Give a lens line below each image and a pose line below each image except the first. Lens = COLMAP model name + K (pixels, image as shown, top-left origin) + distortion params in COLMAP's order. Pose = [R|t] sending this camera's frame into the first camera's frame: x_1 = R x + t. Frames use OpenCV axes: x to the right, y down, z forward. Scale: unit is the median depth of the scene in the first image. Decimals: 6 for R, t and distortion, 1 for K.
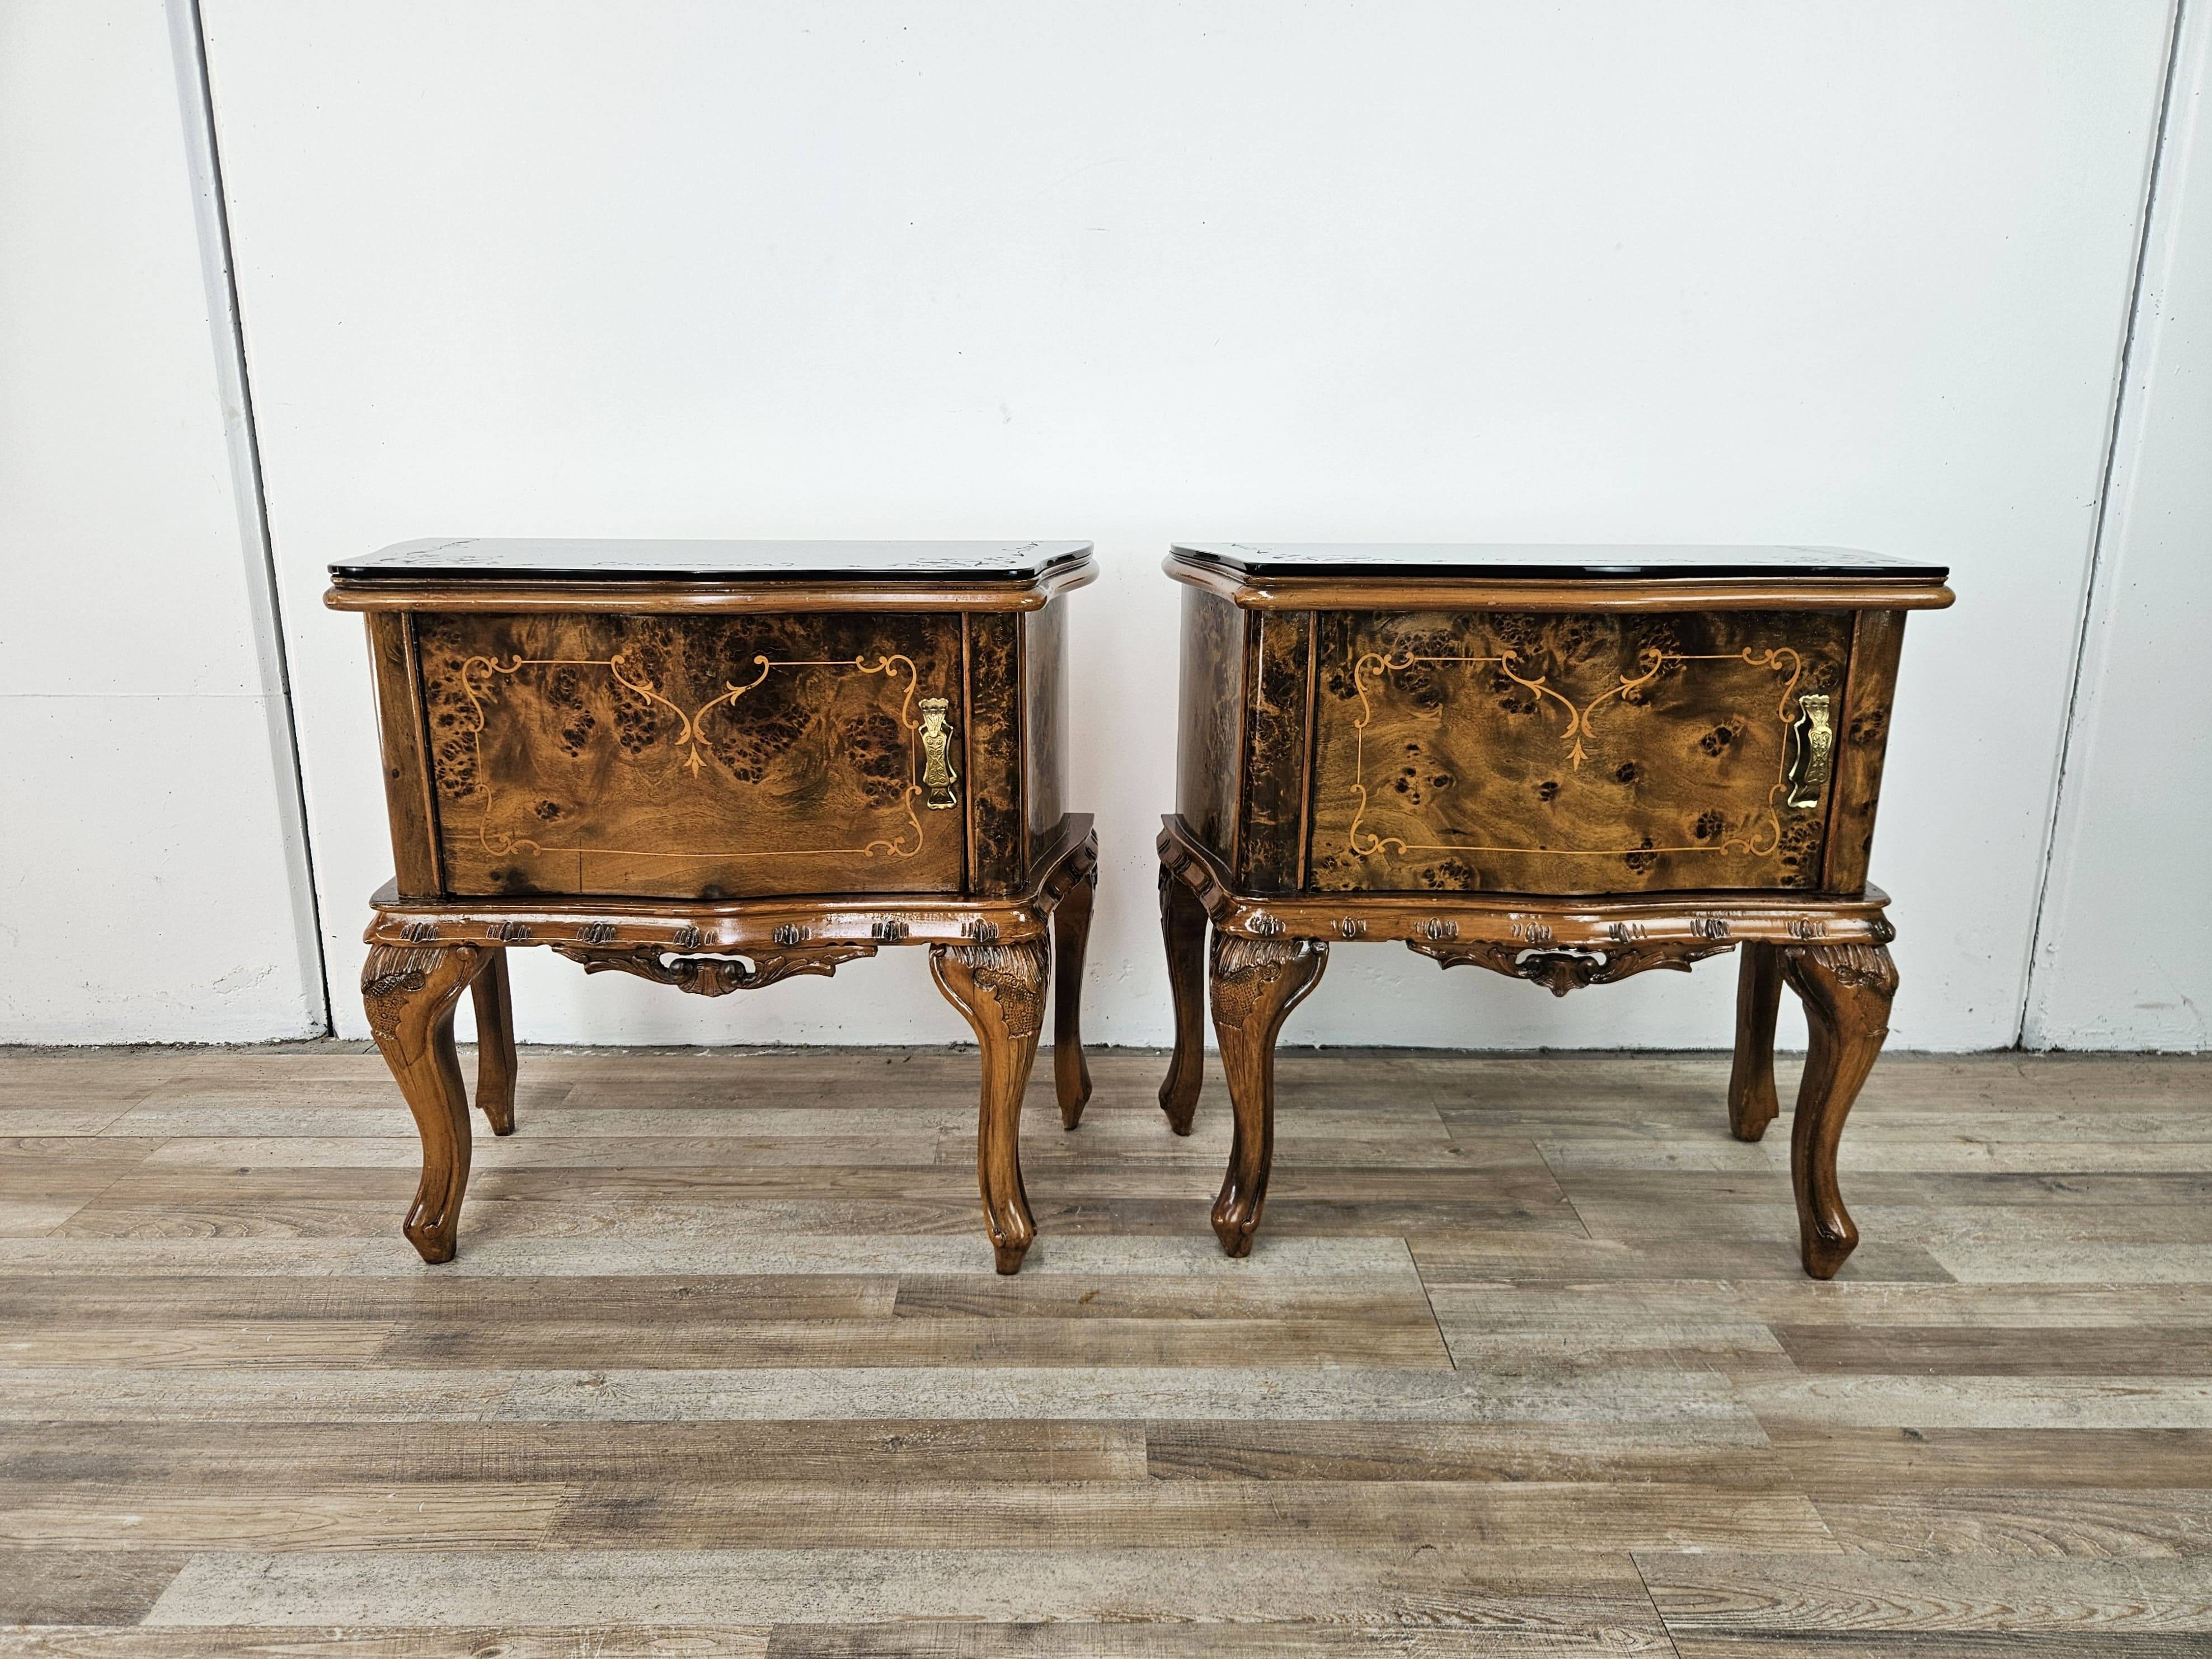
lens RADIAL K [[1506.8, 0, 1096.0], [0, 1506.8, 818.7], [0, 0, 1]] dist [0.069608, -0.062434]
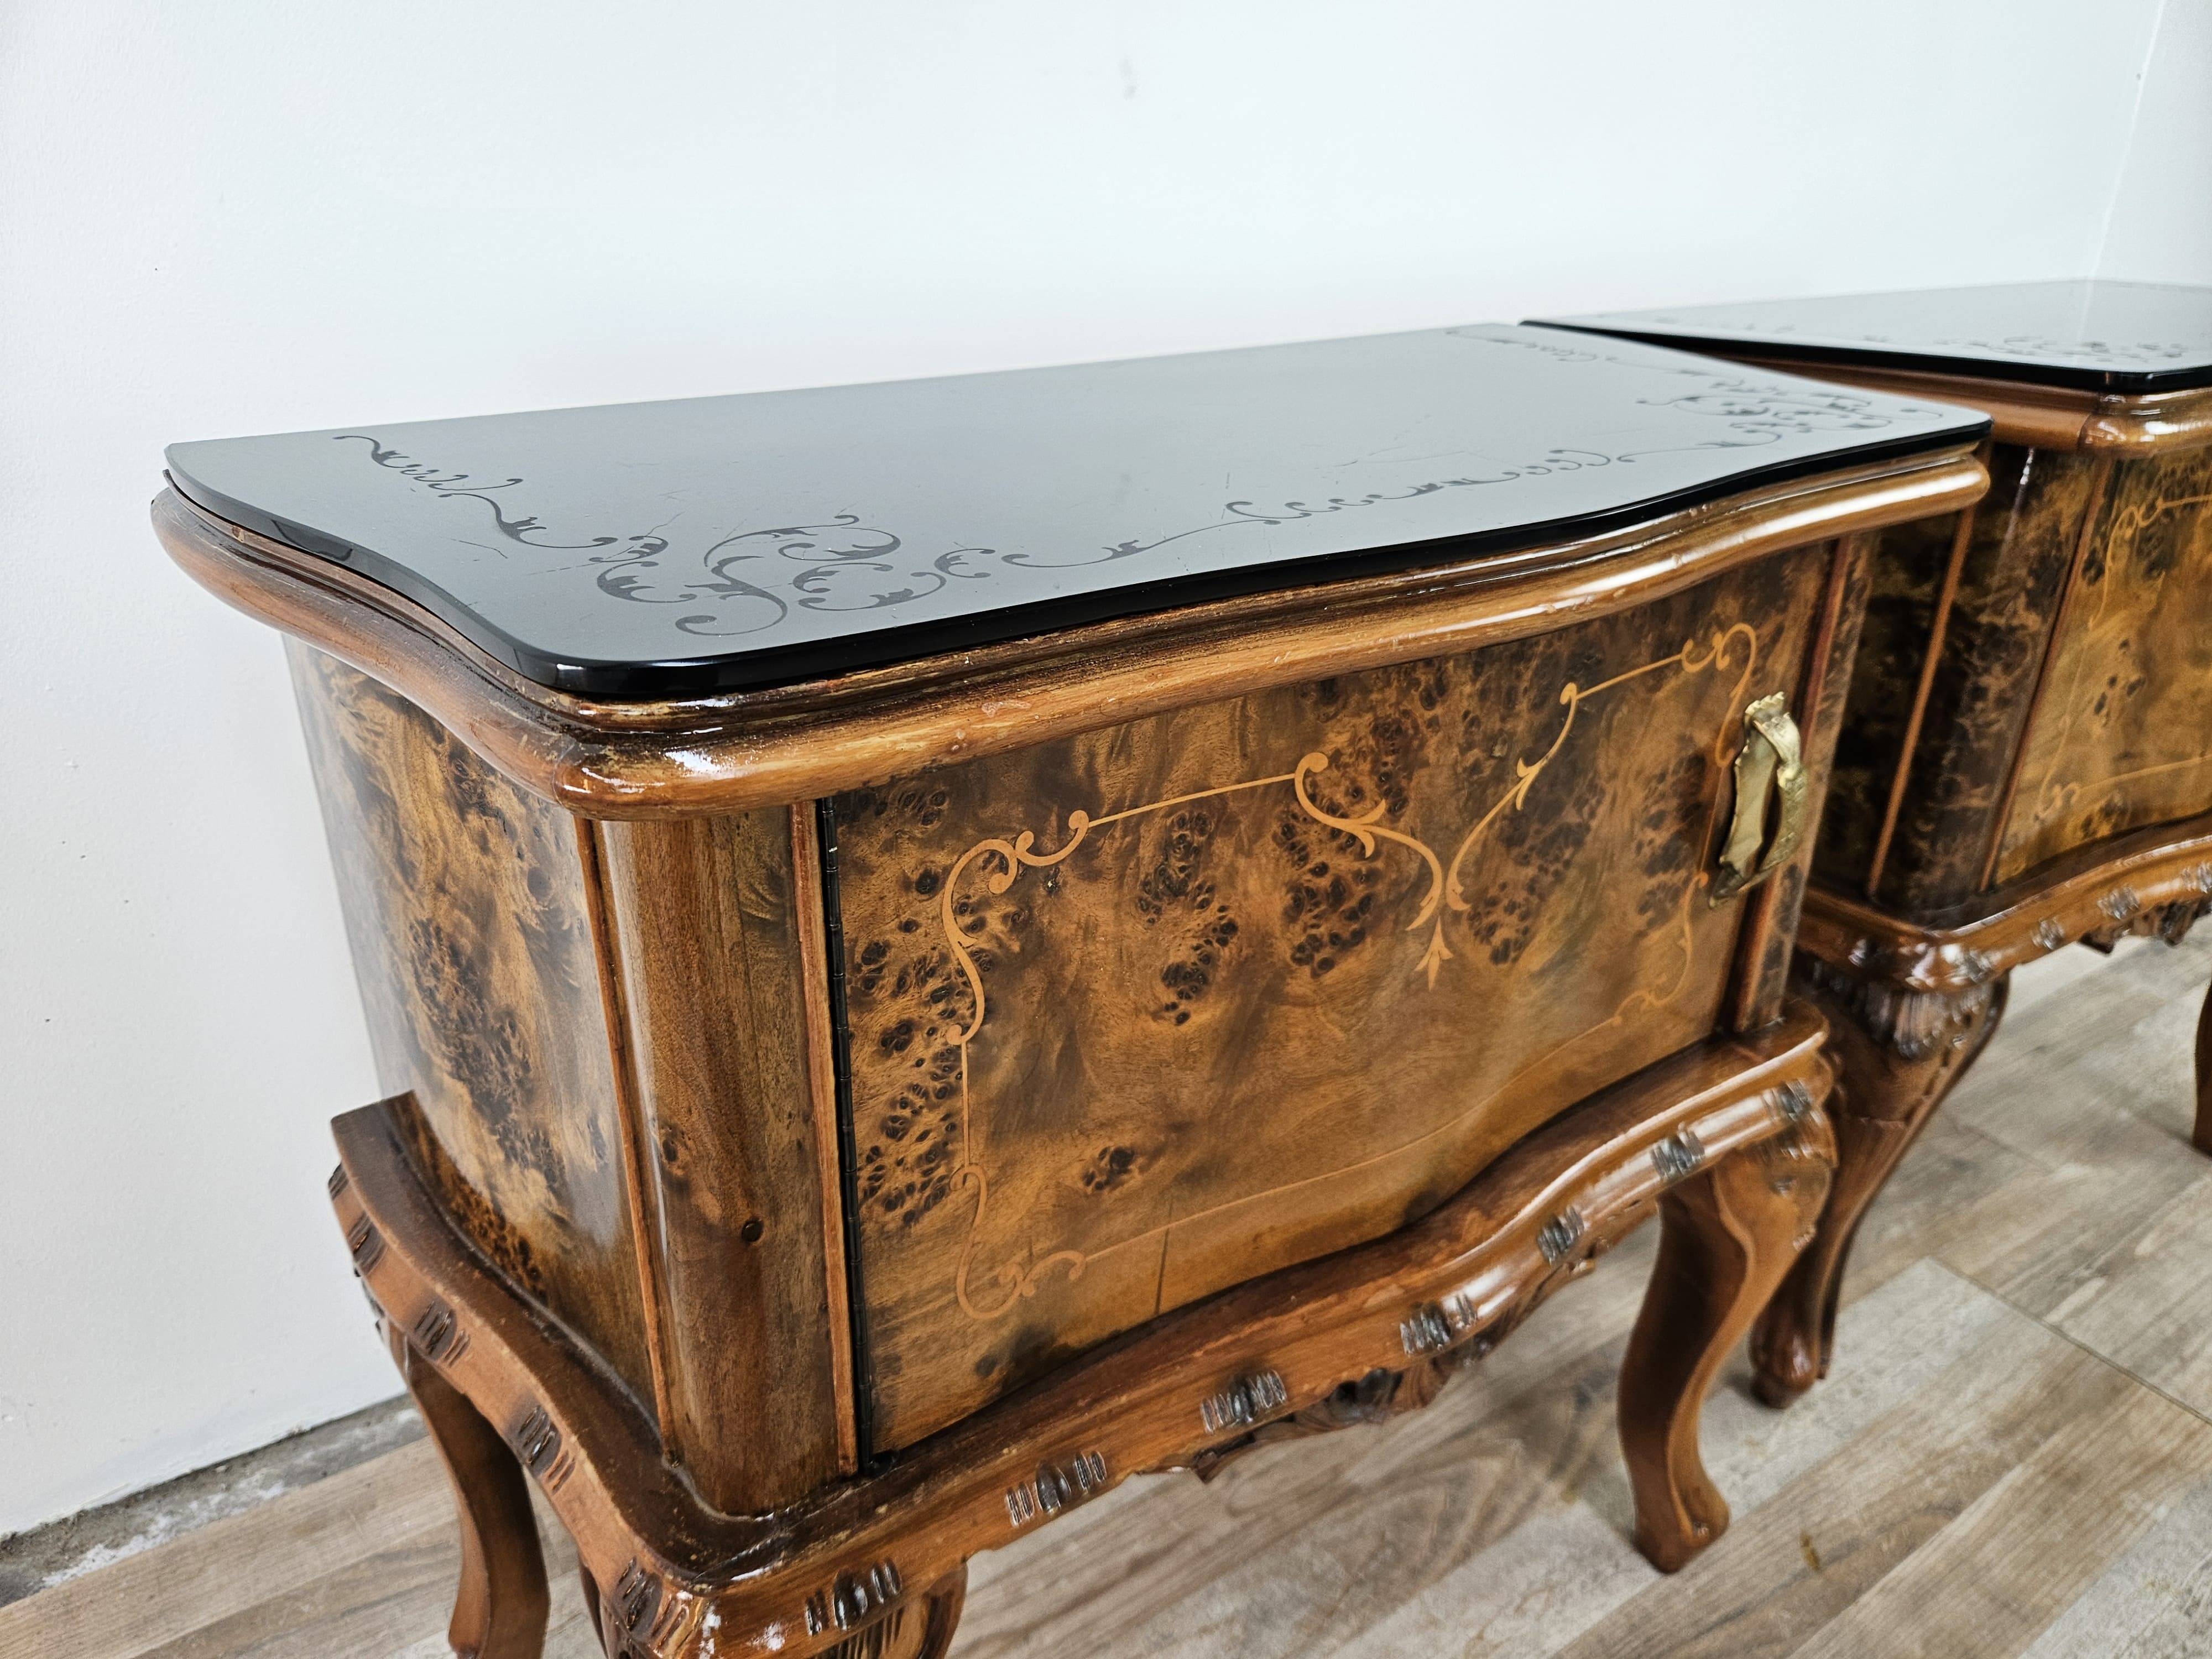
lens RADIAL K [[1516.0, 0, 1110.4], [0, 1516.0, 836.5], [0, 0, 1]] dist [0.059008, -0.059572]
pose [[0.826946, -0.234096, 0.511234, -0.537390], [0.131688, 0.964558, 0.228663, -0.174841], [-0.546643, -0.121768, 0.828465, 0.687208]]
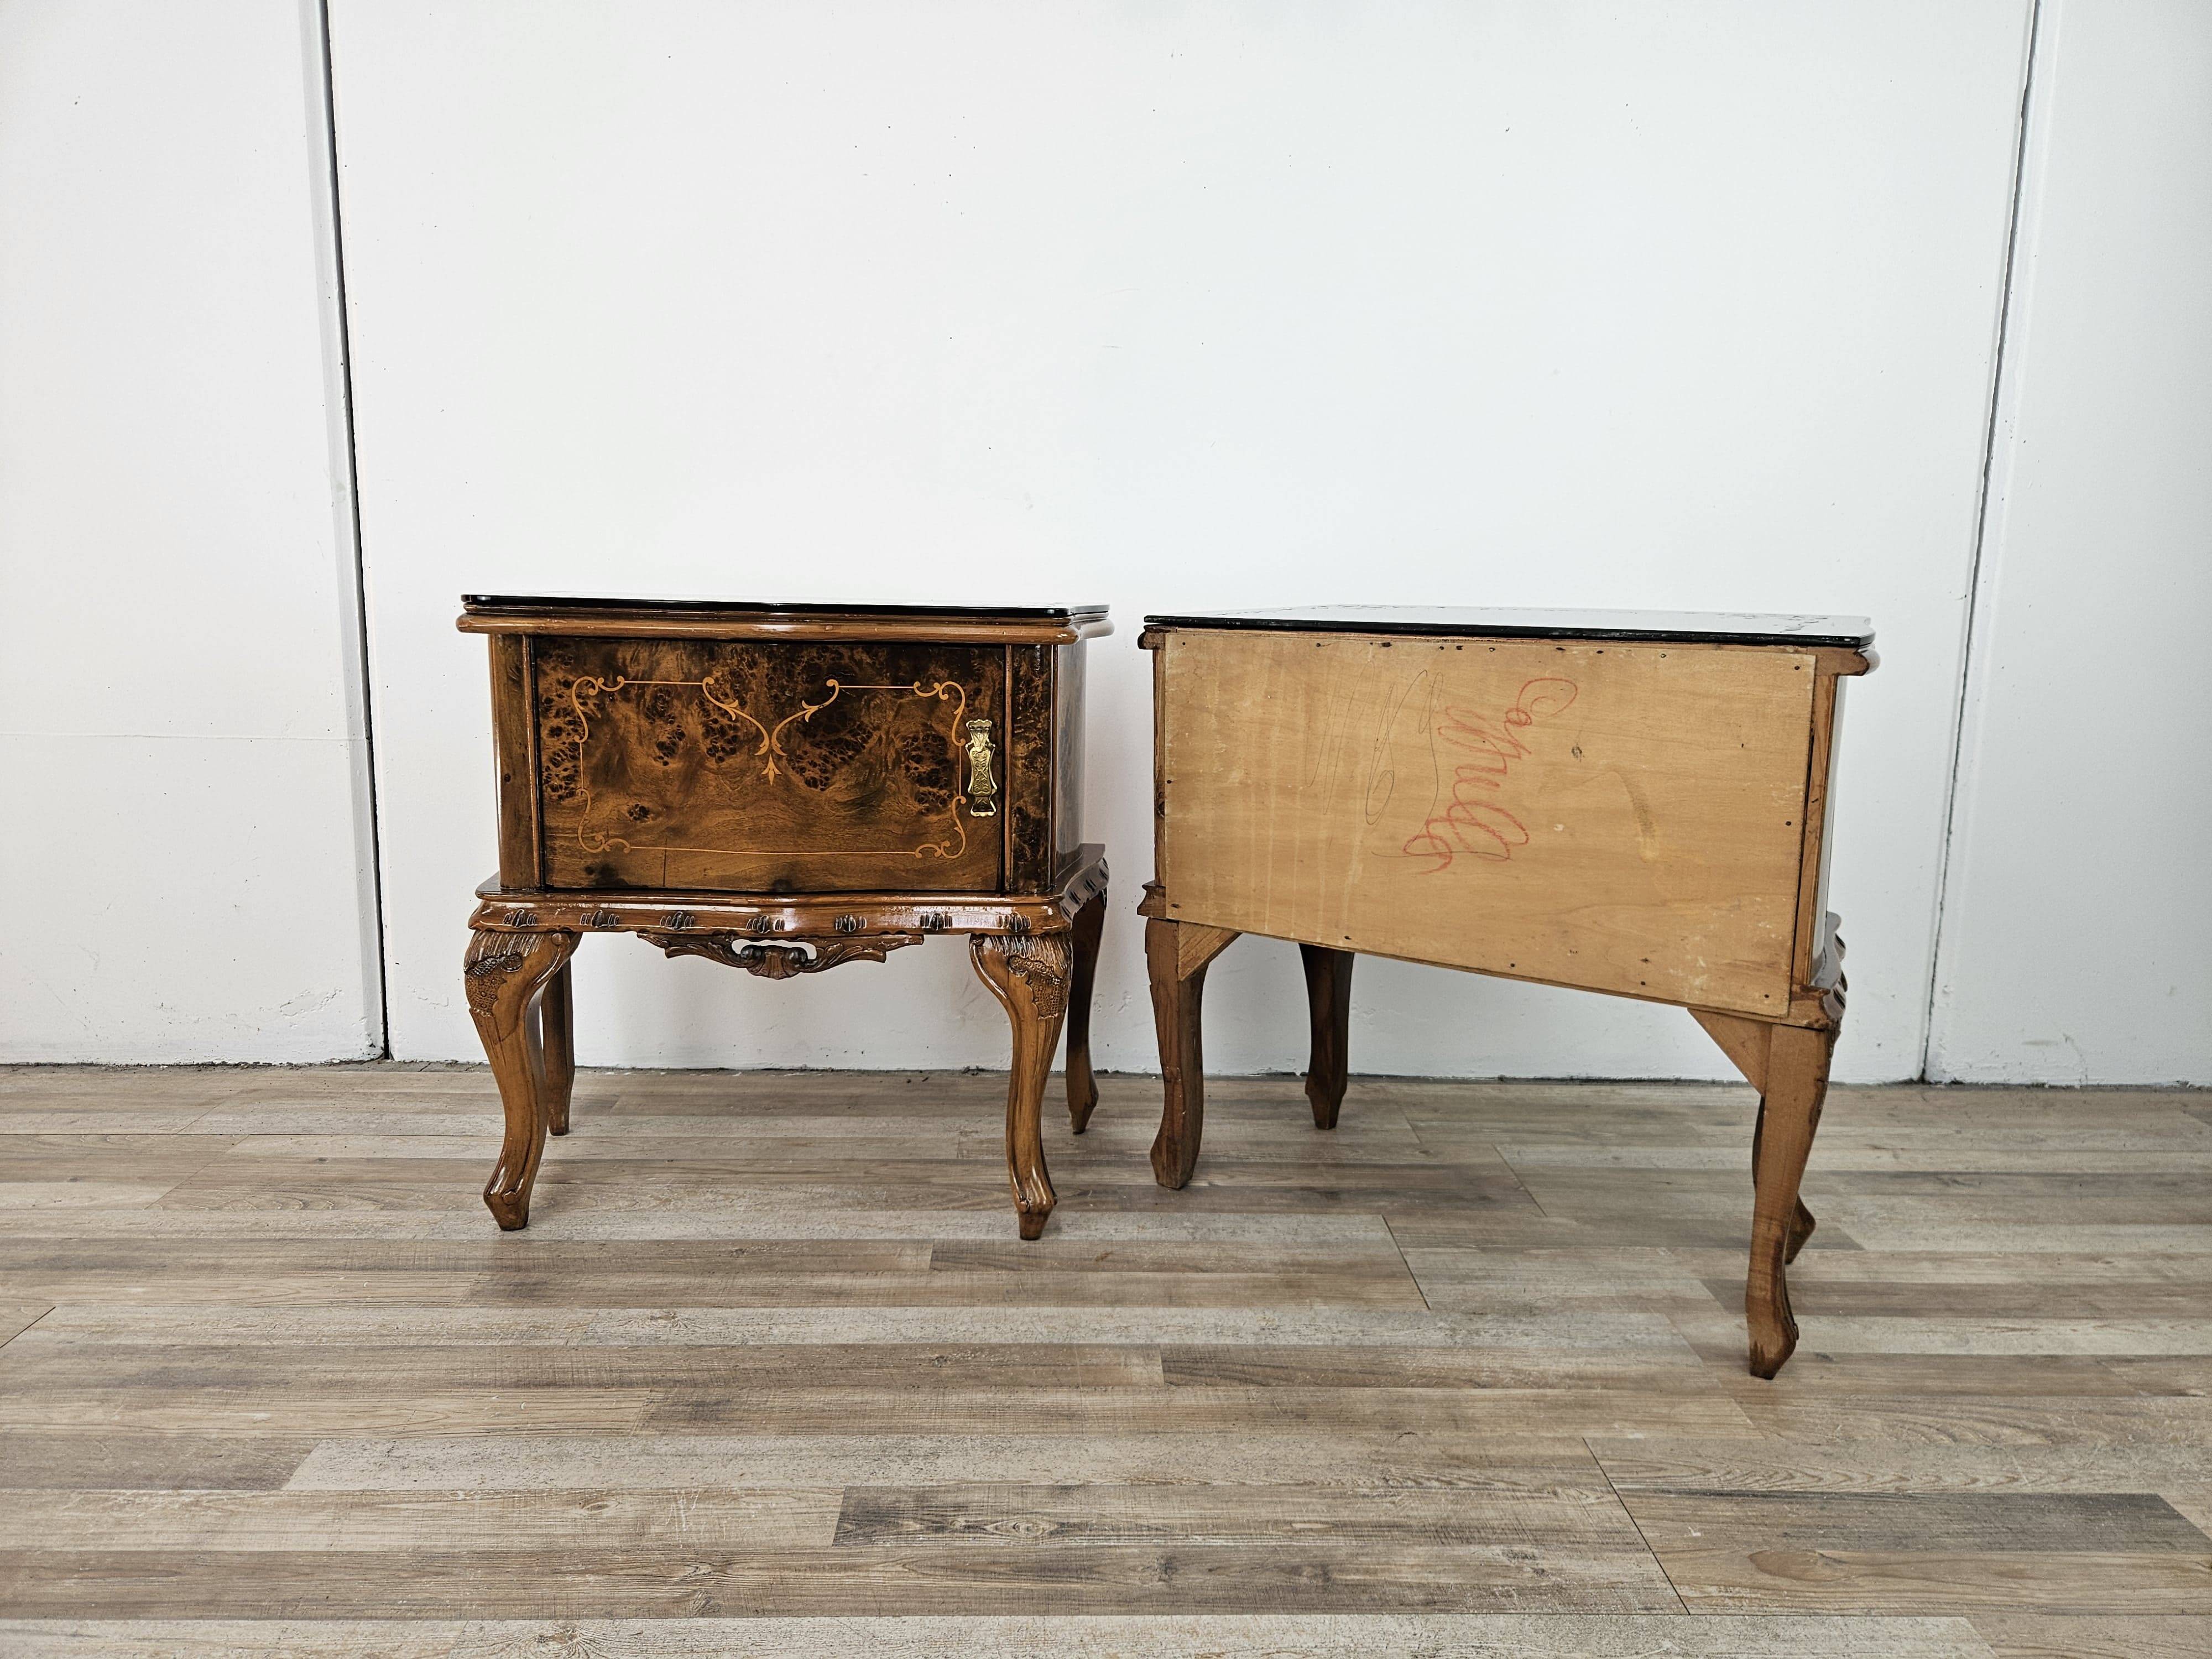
lens RADIAL K [[1485.9, 0, 1109.0], [0, 1485.9, 821.6], [0, 0, 1]] dist [0.074653, -0.069774]
pose [[0.999337, 0.013660, 0.033742, -0.044515], [-0.010568, 0.995868, -0.090193, 0.098963], [-0.034834, 0.089776, 0.995353, -0.134624]]
